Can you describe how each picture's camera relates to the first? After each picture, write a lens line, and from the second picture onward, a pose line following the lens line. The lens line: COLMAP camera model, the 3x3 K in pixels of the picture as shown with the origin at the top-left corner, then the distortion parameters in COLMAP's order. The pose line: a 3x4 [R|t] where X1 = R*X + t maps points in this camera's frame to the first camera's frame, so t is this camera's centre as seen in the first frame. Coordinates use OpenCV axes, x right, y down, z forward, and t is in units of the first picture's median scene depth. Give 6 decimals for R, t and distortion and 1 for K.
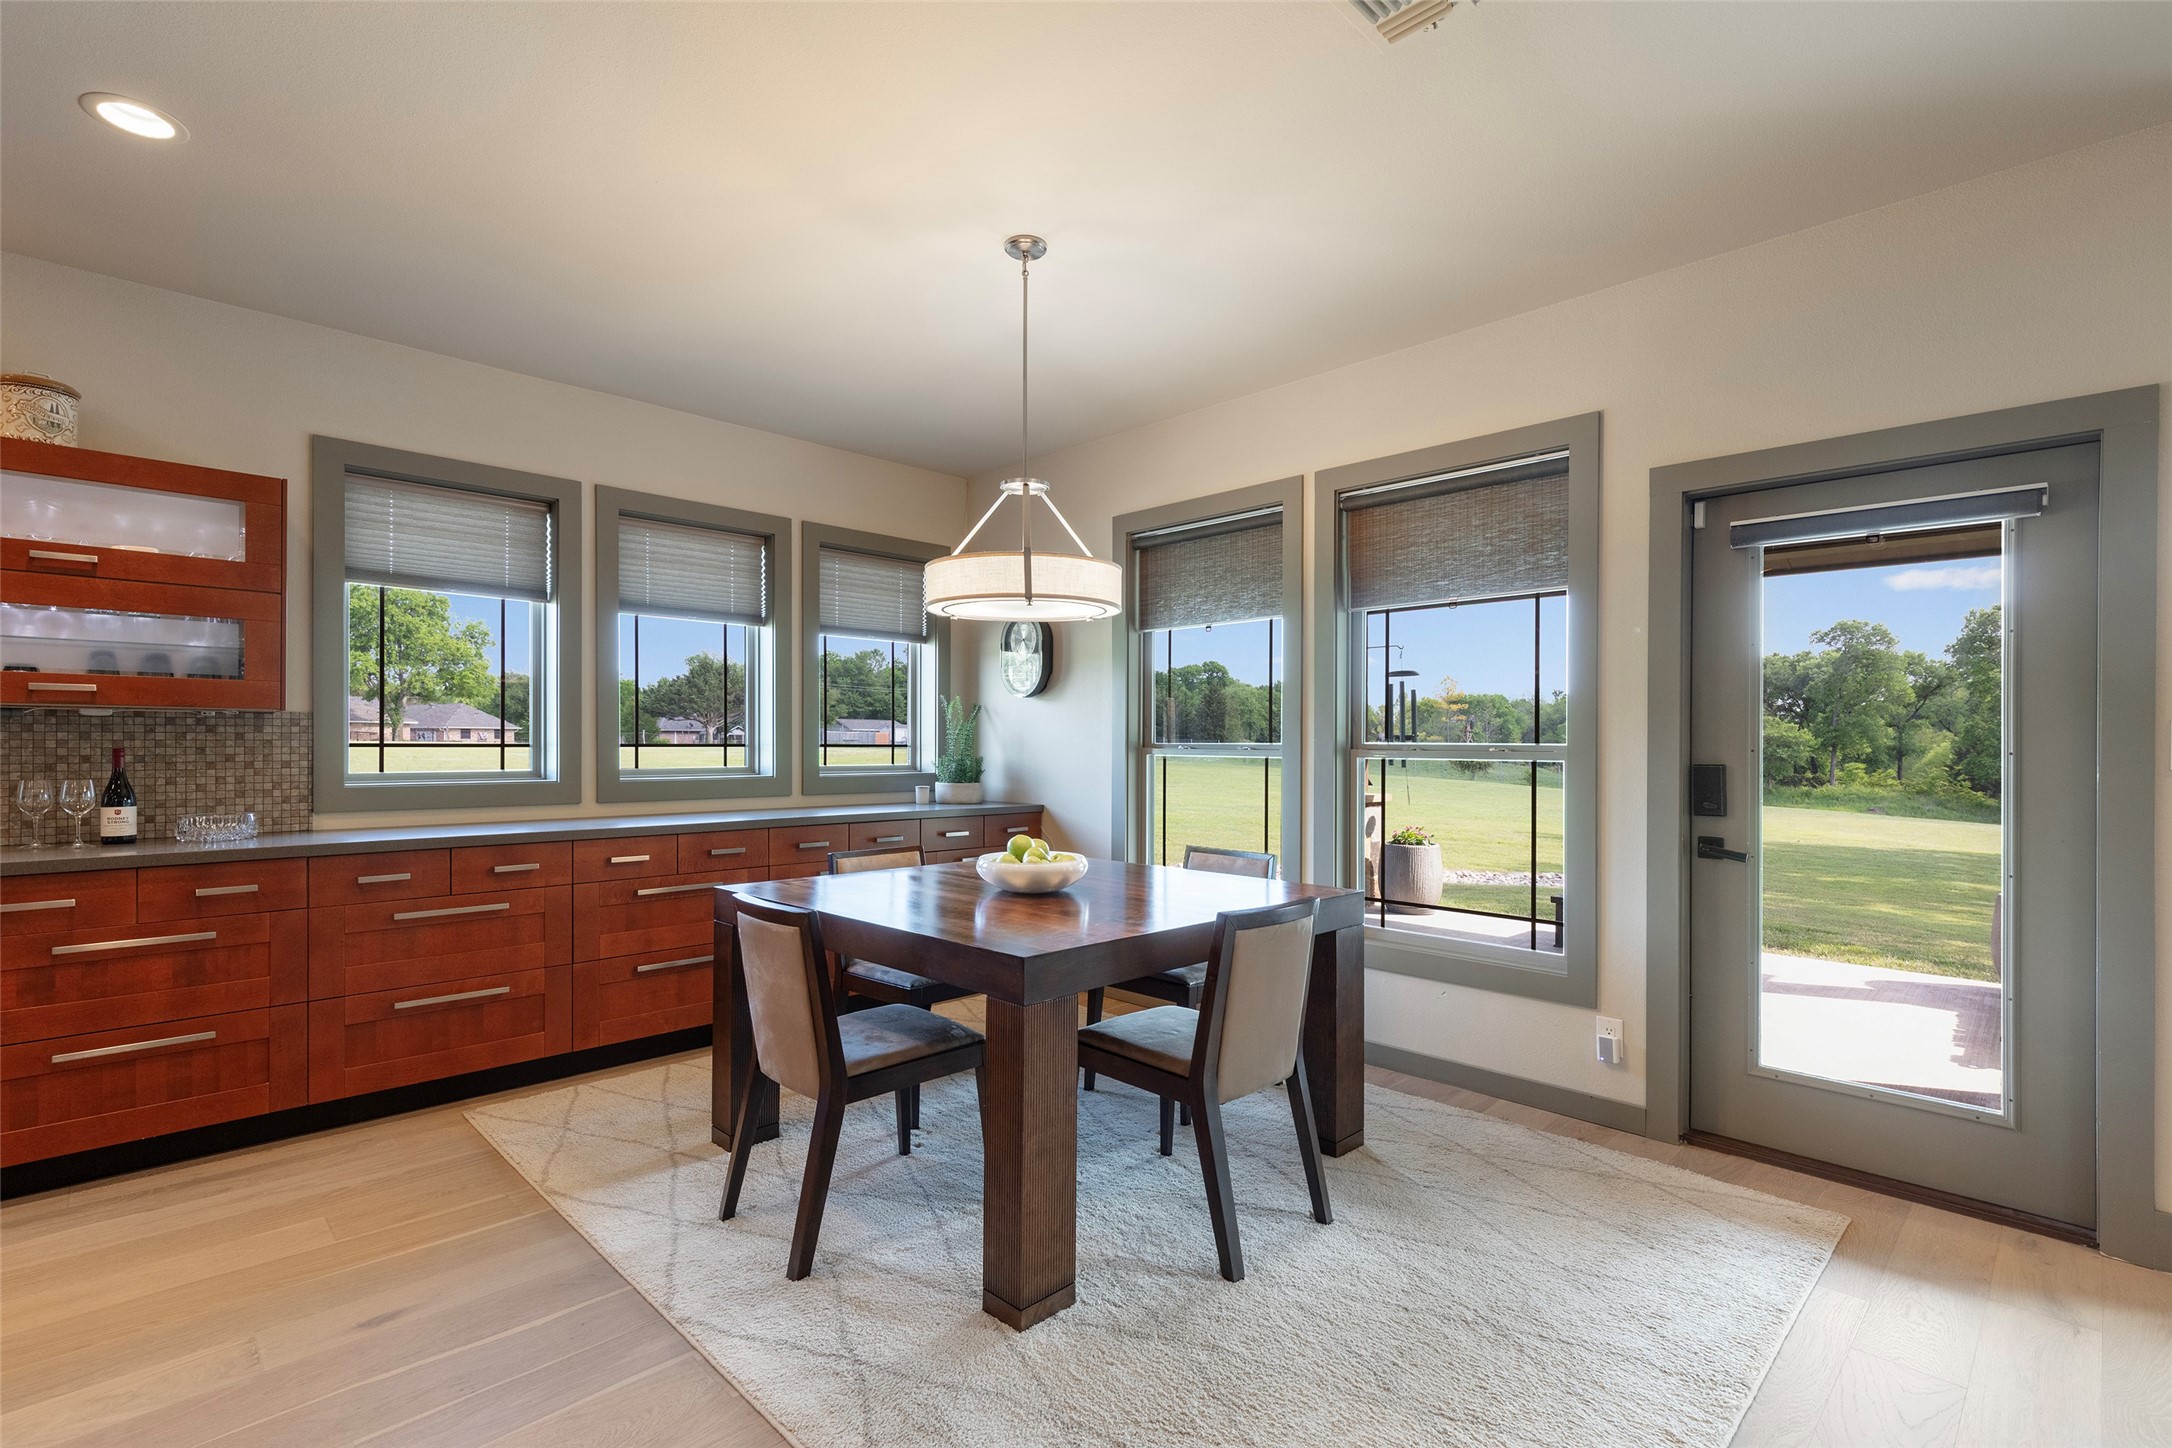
lens RADIAL K [[998.9, 0, 1084.9], [0, 998.9, 748.0], [0, 0, 1]] dist [0.002510, 0.000189]
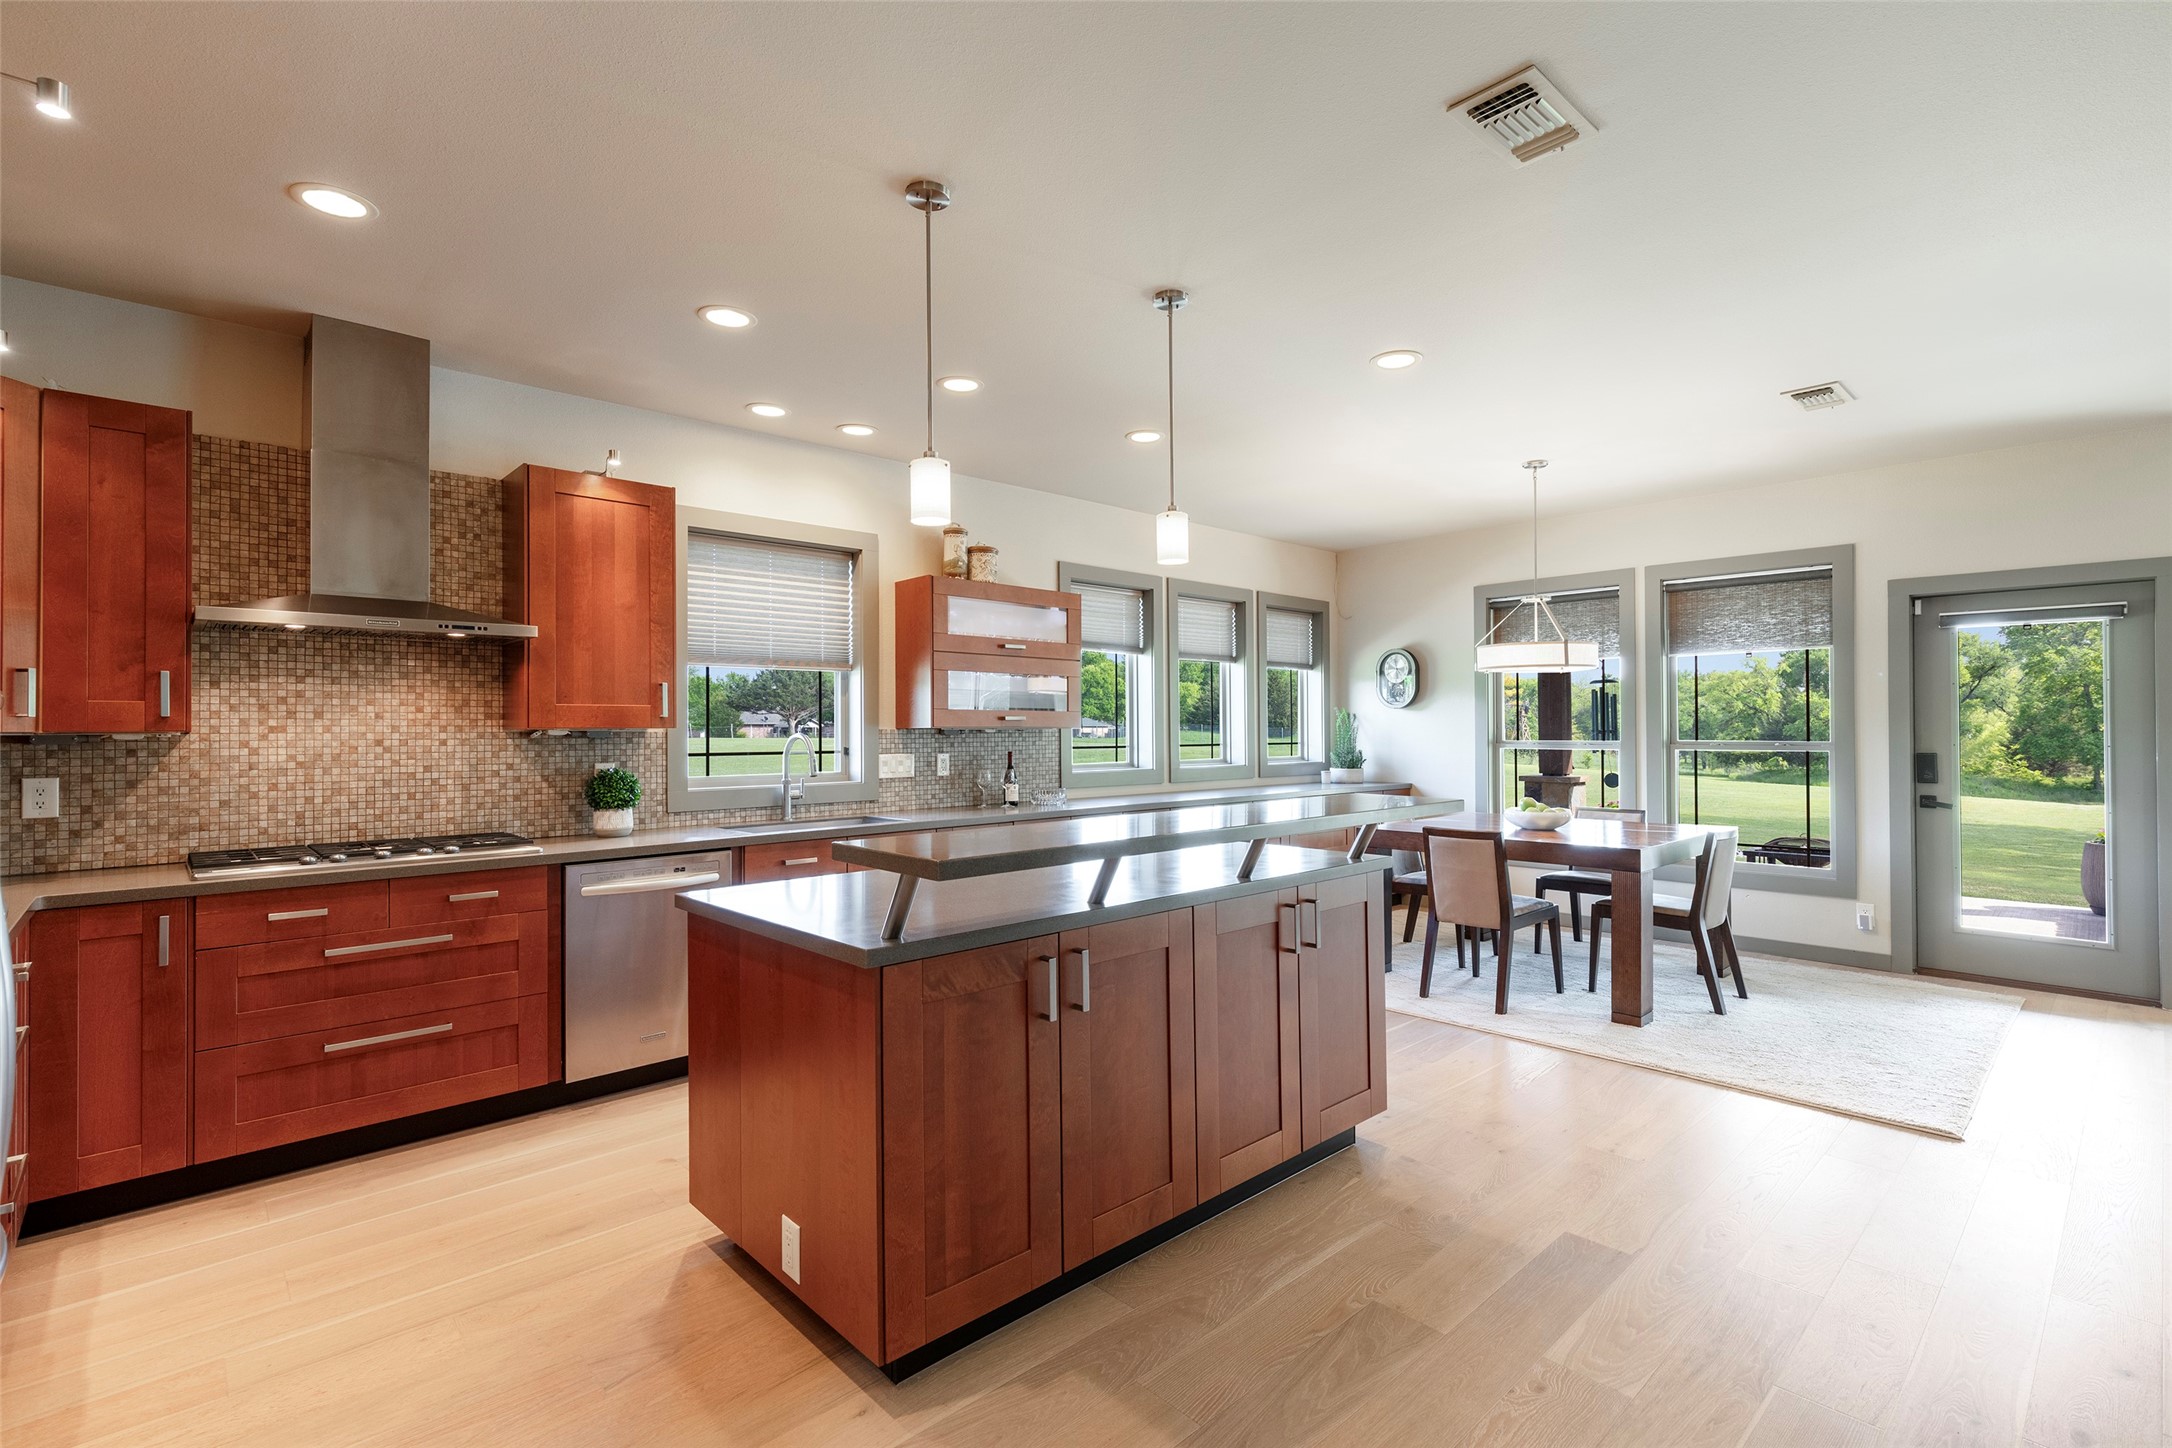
lens RADIAL K [[1007.7, 0, 1086.0], [0, 1007.7, 724.0], [0, 0, 1]] dist [-0.001813, -0.000372]
pose [[0.999652, -0.009872, -0.024474, -0.730835], [0.009596, 0.999890, -0.011351, -0.025426], [0.024583, 0.011112, 0.999636, -0.718250]]
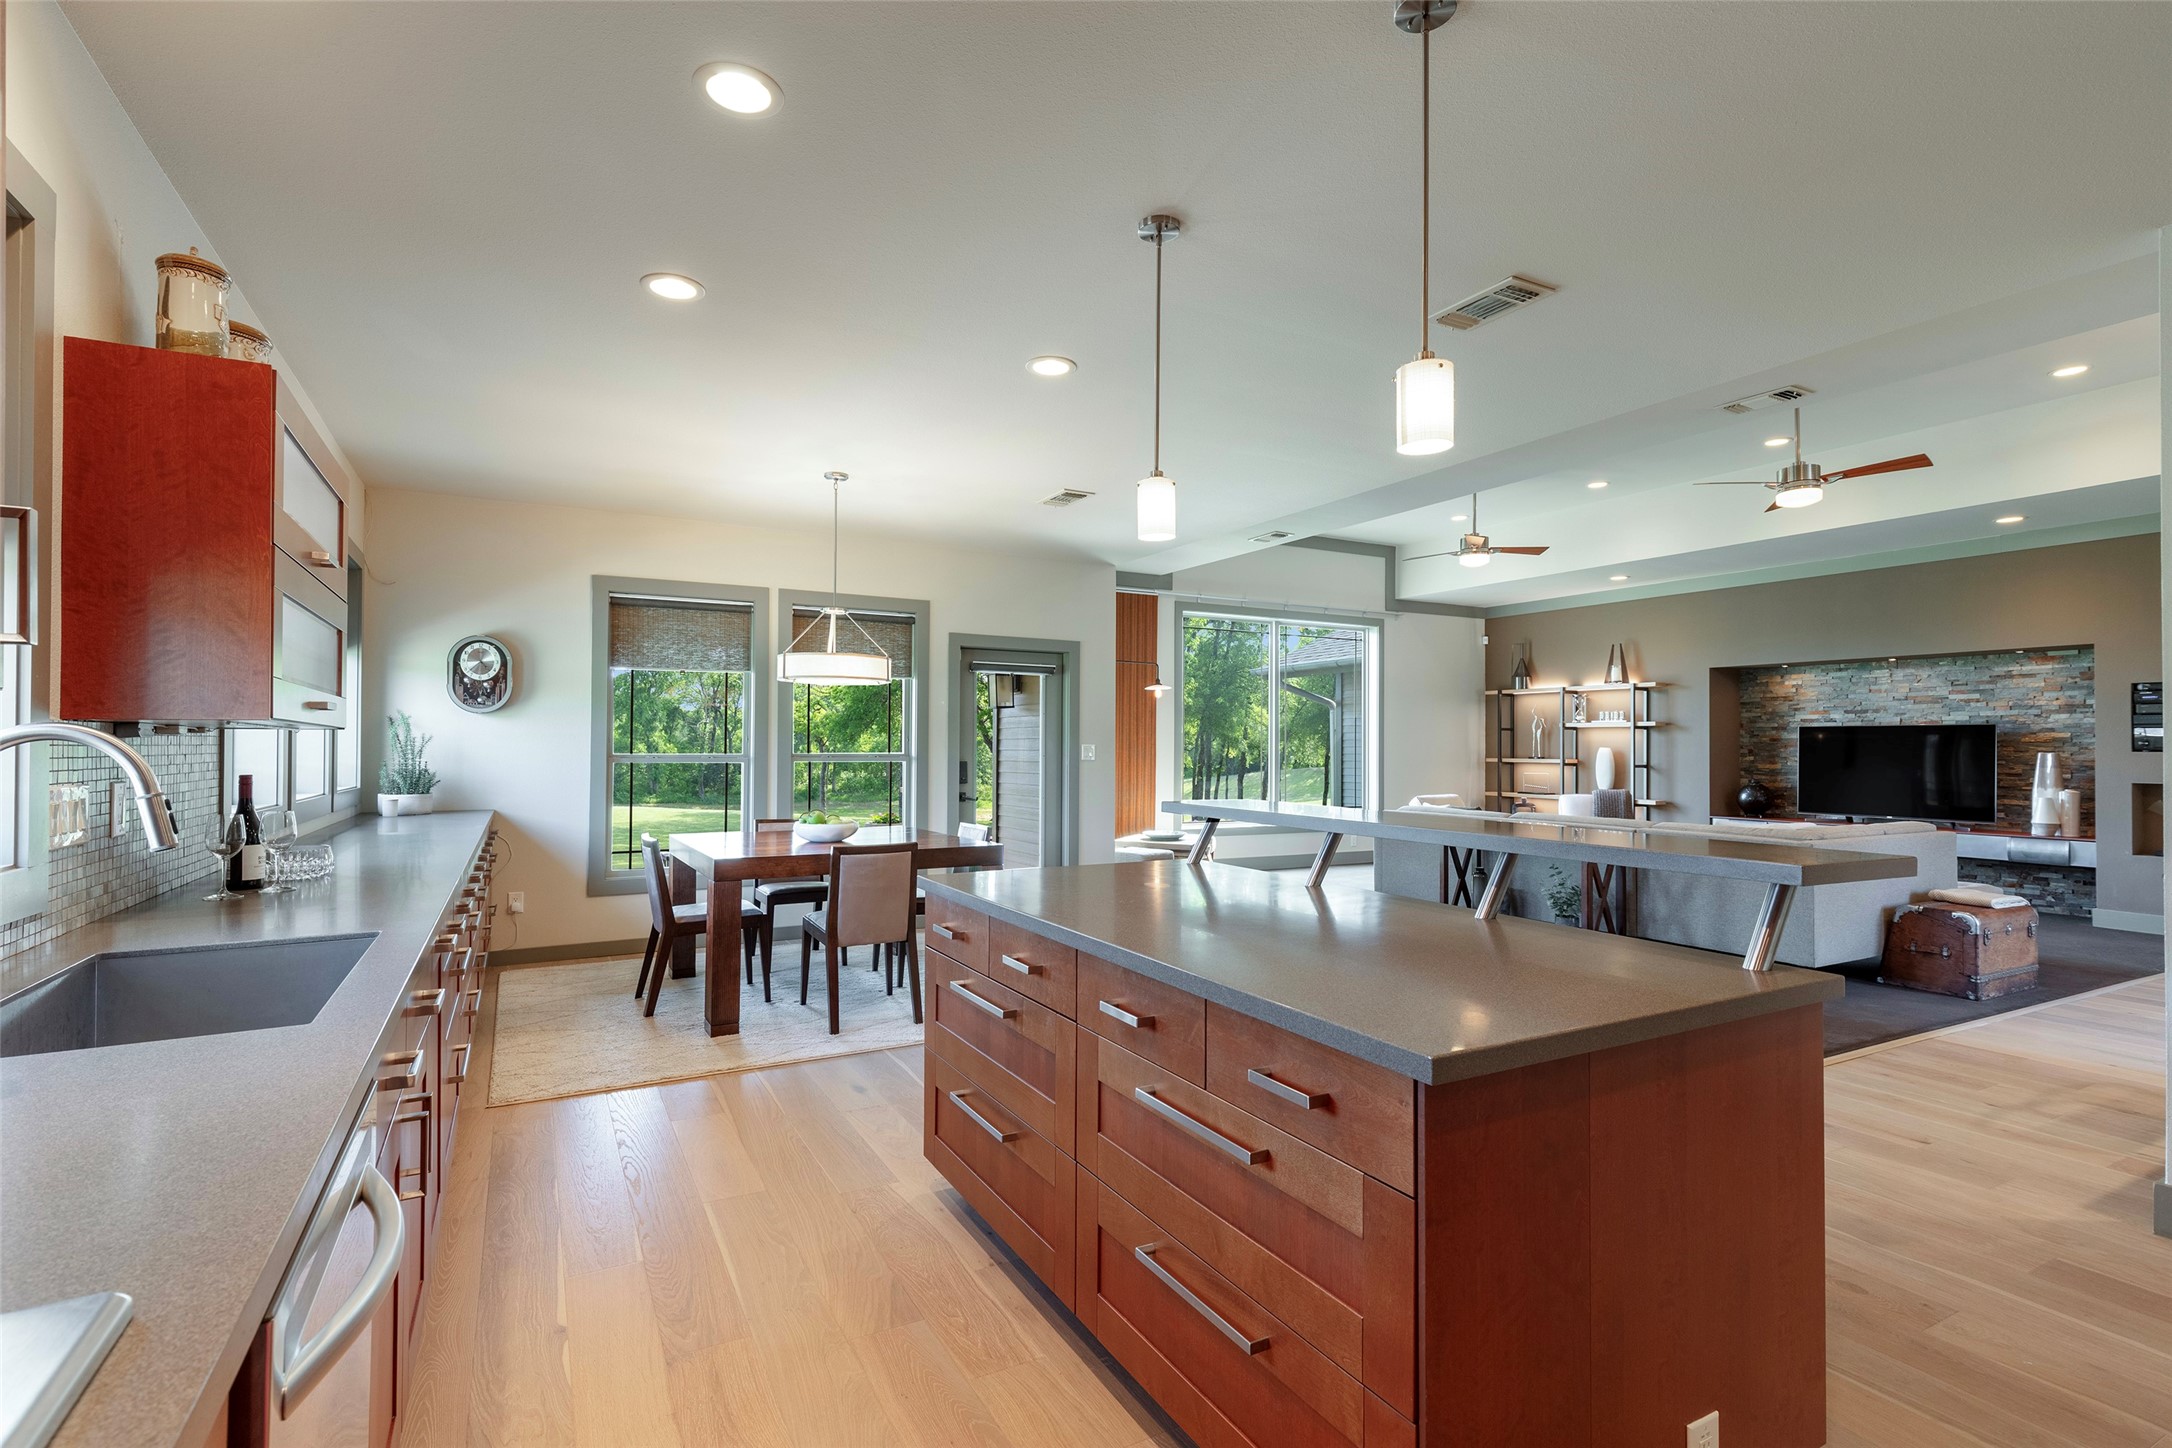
lens RADIAL K [[999.3, 0, 1056.2], [0, 999.3, 735.4], [0, 0, 1]] dist [-0.000211, -0.001159]
pose [[0.291702, 0.006768, 0.956485, -1.464971], [0.000954, 0.999972, -0.007366, -0.026155], [-0.956509, 0.003061, 0.291688, 0.096991]]
